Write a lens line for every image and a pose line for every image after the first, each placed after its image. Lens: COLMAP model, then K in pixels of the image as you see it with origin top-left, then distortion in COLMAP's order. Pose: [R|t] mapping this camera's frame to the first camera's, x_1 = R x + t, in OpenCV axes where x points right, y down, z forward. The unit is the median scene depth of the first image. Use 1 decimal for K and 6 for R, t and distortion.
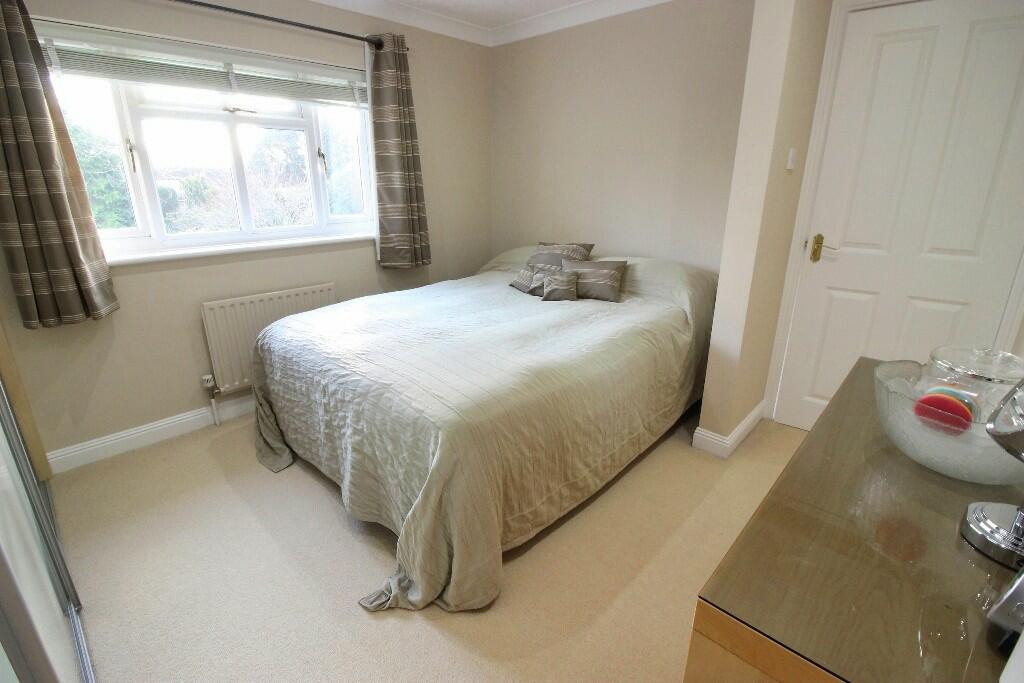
lens RADIAL K [[478.8, 0, 503.8], [0, 478.8, 337.0], [0, 0, 1]] dist [0.000296, -0.013602]
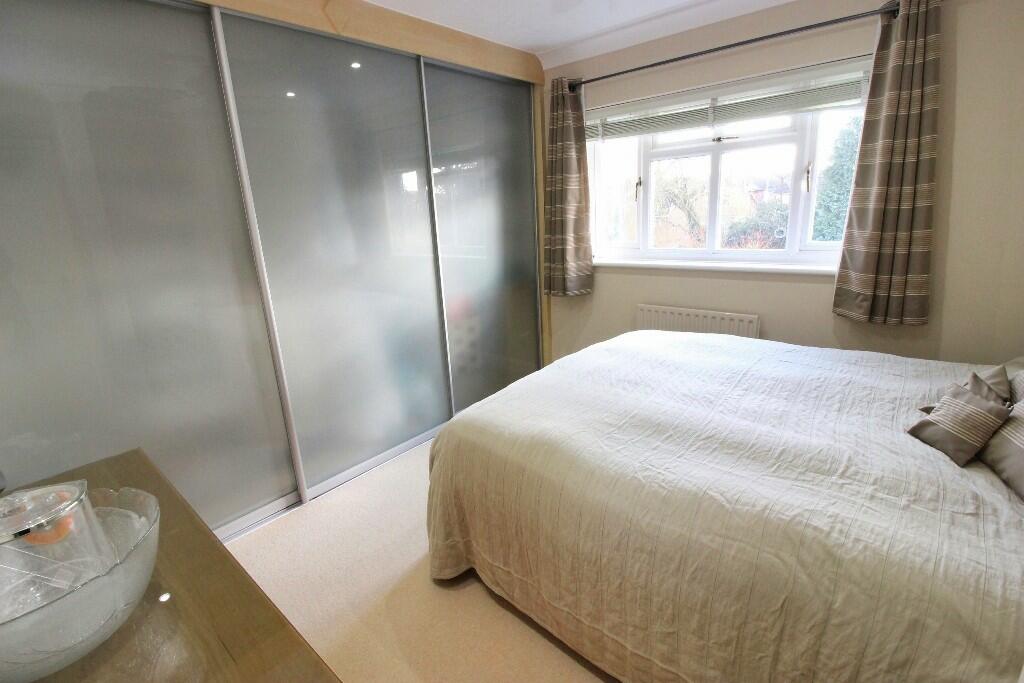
lens RADIAL K [[470.0, 0, 510.6], [0, 470.0, 331.0], [0, 0, 1]] dist [0.000095, -0.012494]
pose [[0.047806, 0.245612, -0.968189, 0.533685], [-0.260619, 0.938789, 0.225285, -0.184345], [0.964257, 0.241559, 0.108891, 0.528749]]
